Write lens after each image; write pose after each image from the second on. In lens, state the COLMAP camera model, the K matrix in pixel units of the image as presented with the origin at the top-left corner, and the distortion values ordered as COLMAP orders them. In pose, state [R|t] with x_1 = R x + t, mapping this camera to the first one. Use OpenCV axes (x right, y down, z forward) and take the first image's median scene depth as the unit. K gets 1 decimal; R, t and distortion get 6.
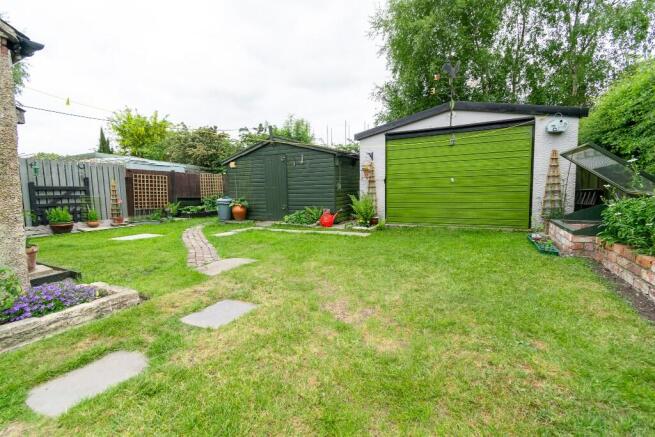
lens RADIAL K [[290.6, 0, 327.9], [0, 290.6, 217.8], [0, 0, 1]] dist [0.005707, 0.000440]
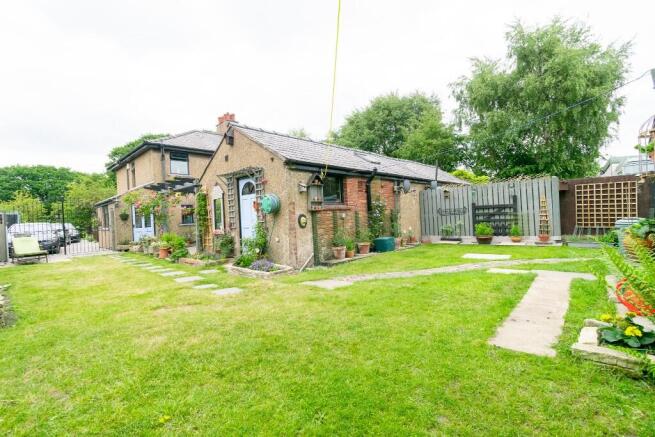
lens RADIAL K [[290.6, 0, 327.6], [0, 290.6, 216.7], [0, 0, 1]] dist [0.005707, 0.000440]
pose [[-0.256312, 0.033223, -0.966023, 0.390108], [-0.034053, 0.998478, 0.043375, -0.083796], [0.965994, 0.044014, -0.254791, 0.616523]]
